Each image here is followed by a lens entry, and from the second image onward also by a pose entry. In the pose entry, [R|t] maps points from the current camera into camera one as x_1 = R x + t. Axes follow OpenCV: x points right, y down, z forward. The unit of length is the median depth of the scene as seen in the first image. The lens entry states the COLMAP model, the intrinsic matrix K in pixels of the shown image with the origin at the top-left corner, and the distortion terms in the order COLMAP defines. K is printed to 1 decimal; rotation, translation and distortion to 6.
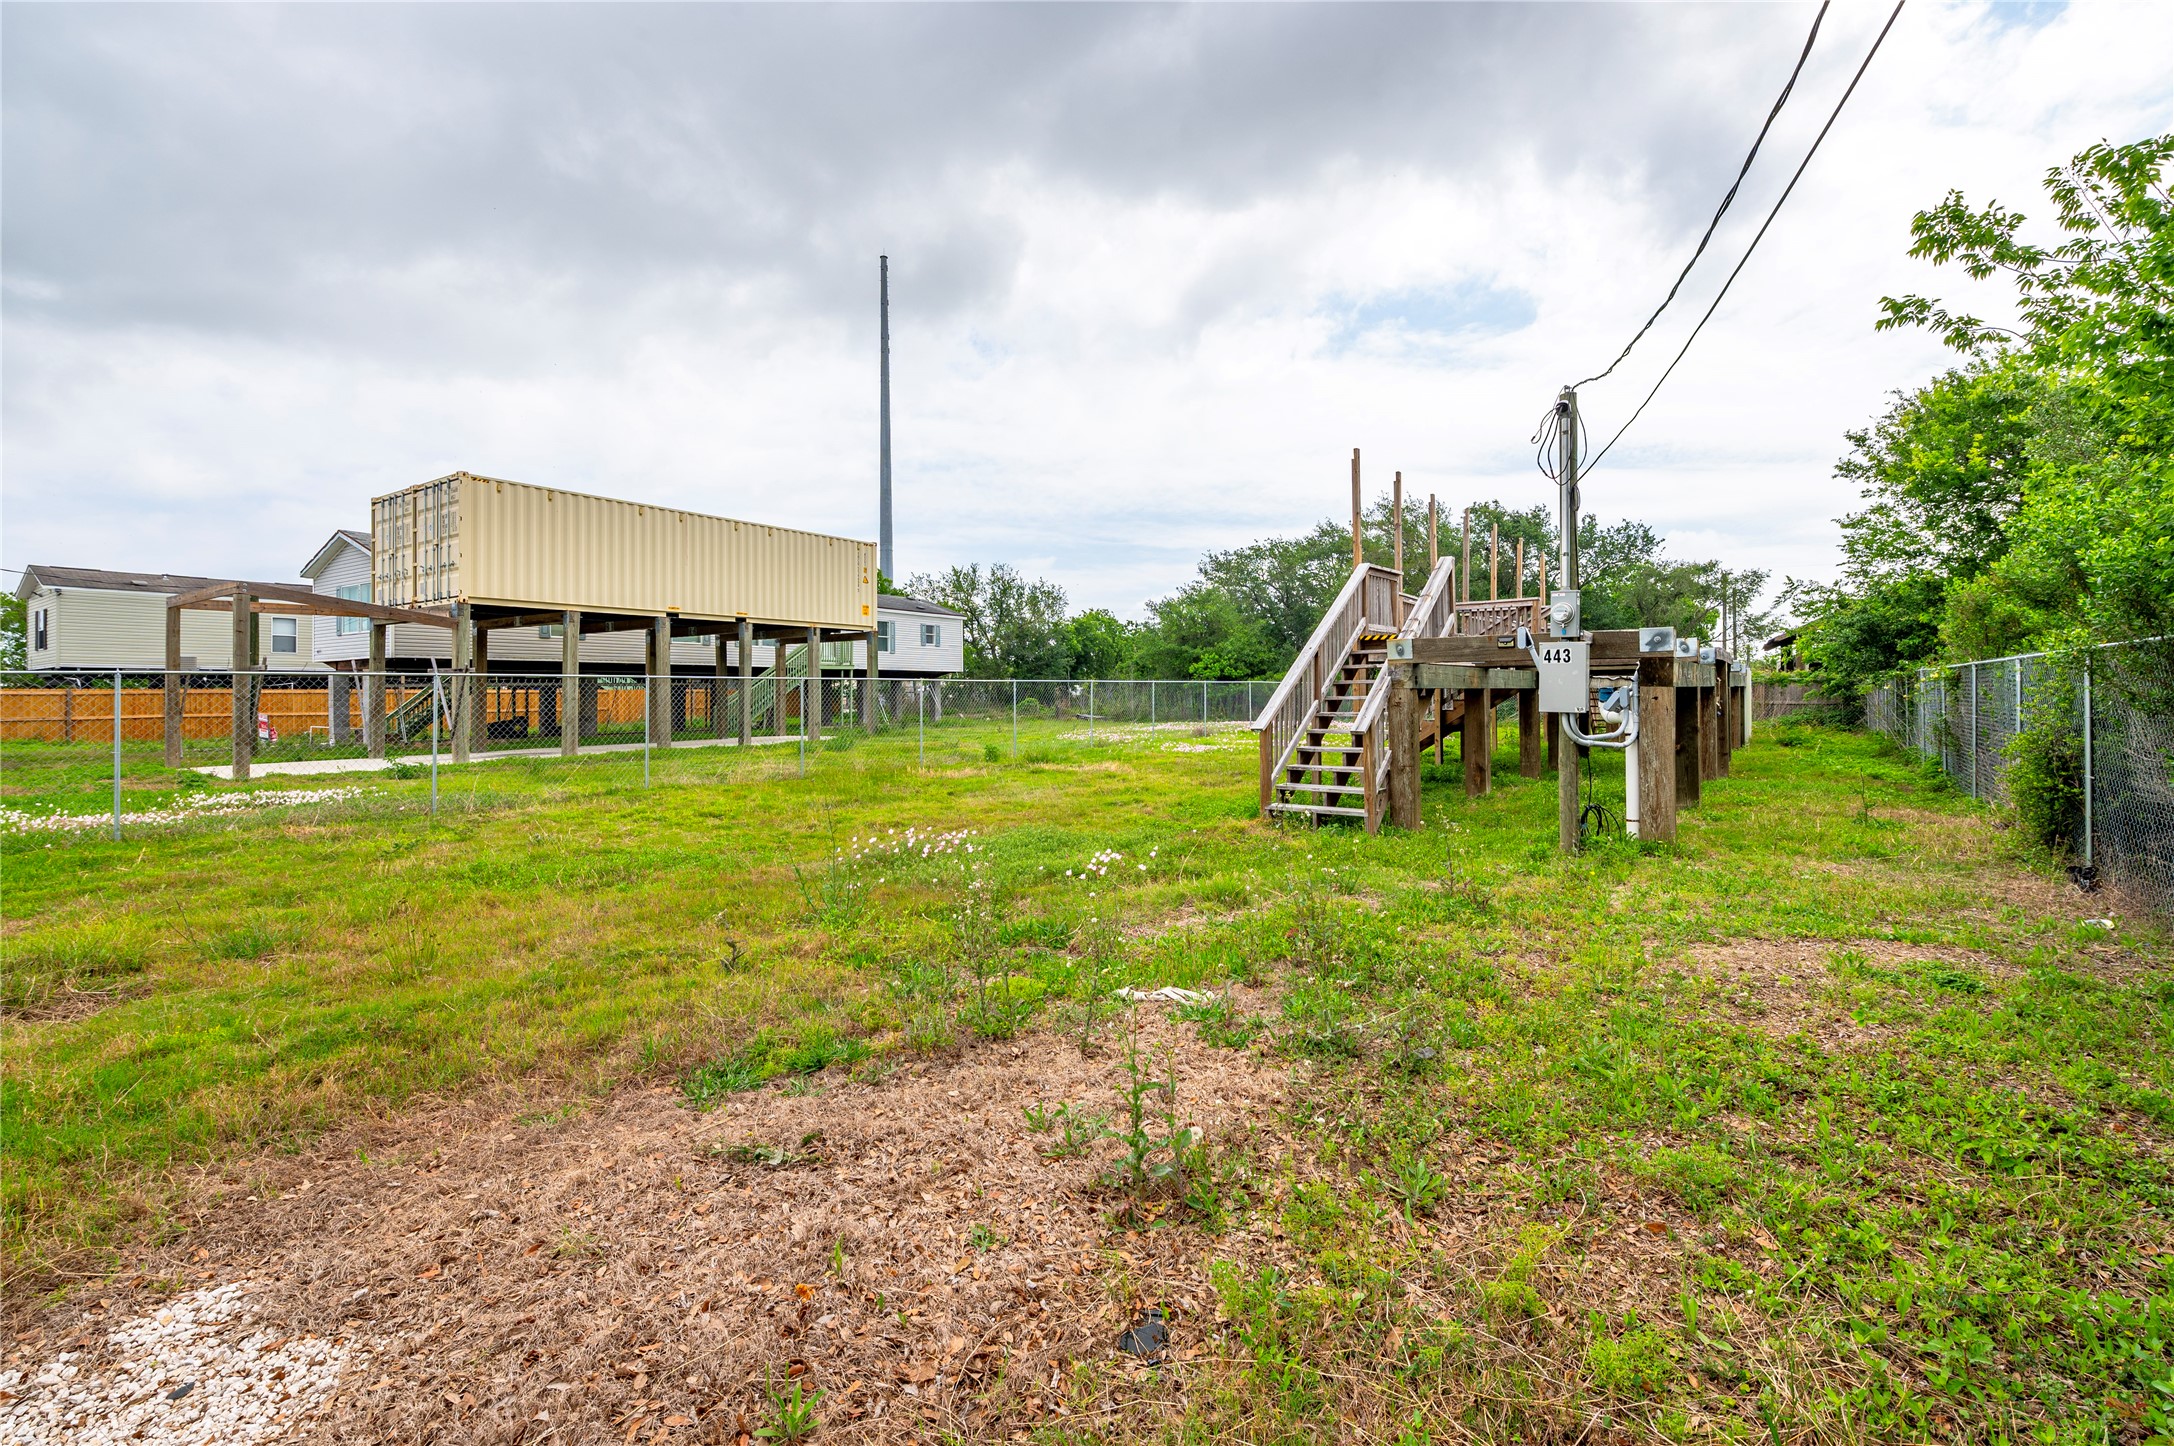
lens RADIAL K [[951.2, 0, 1067.8], [0, 951.2, 694.6], [0, 0, 1]] dist [0.000302, -0.000426]
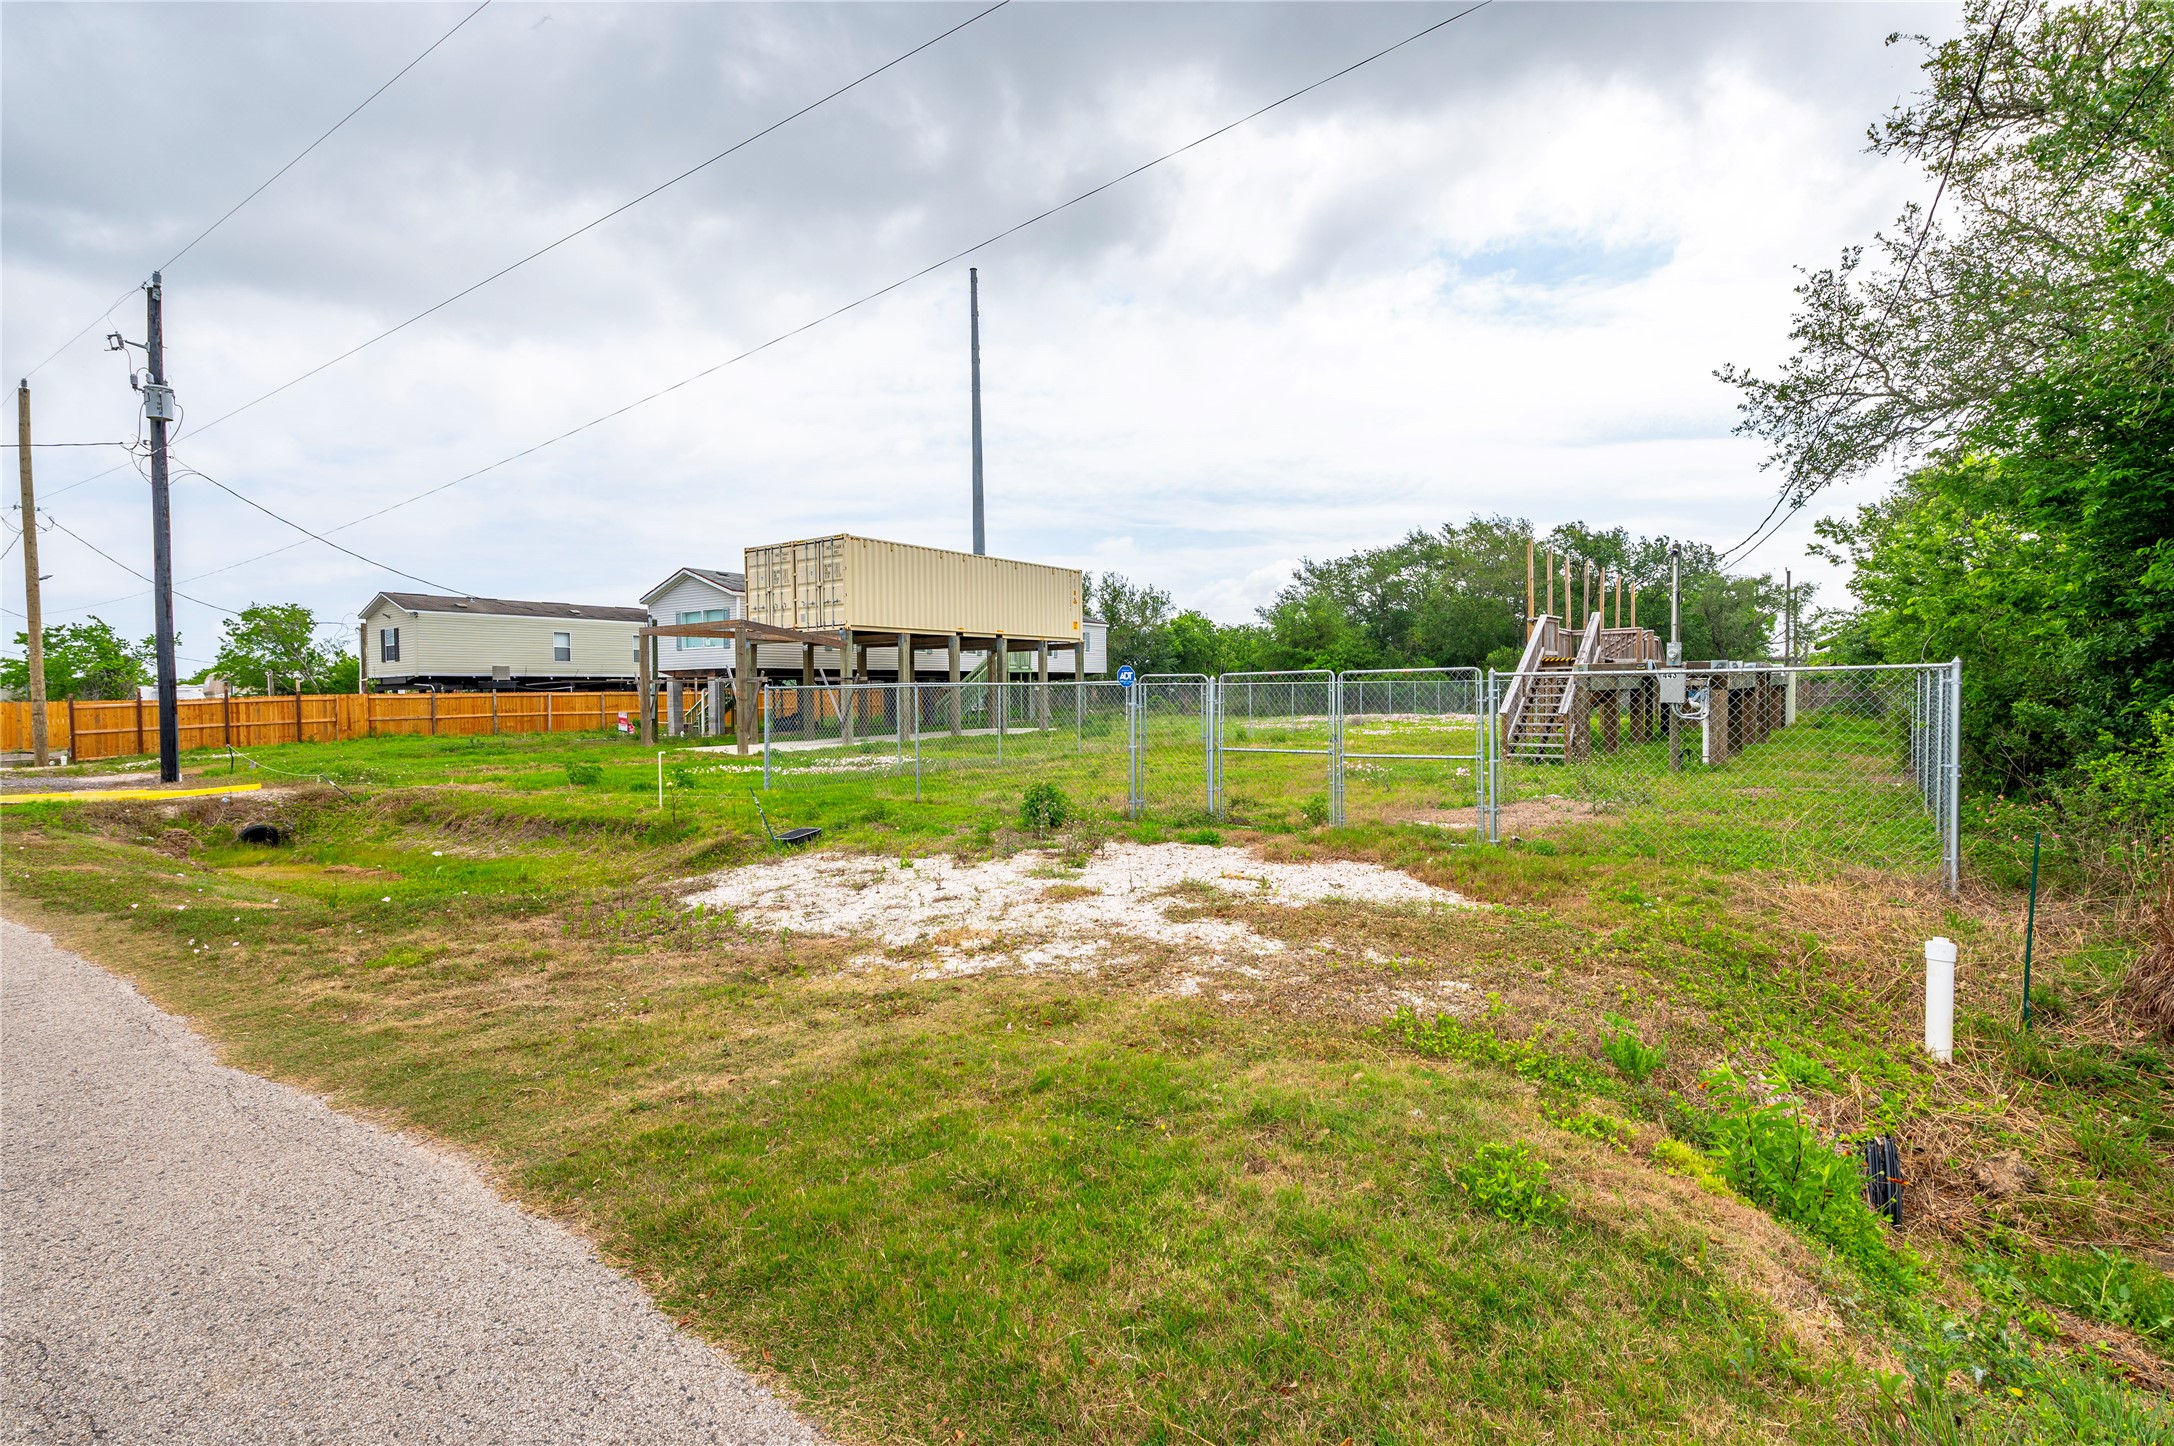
lens RADIAL K [[1005.0, 0, 1087.0], [0, 1005.0, 723.0], [0, 0, 1]] dist [-0.002187, 0.000088]
pose [[0.999956, -0.005532, -0.007527, -0.204822], [0.005767, 0.999485, 0.031570, -0.003866], [0.007348, -0.031612, 0.999473, -0.331057]]
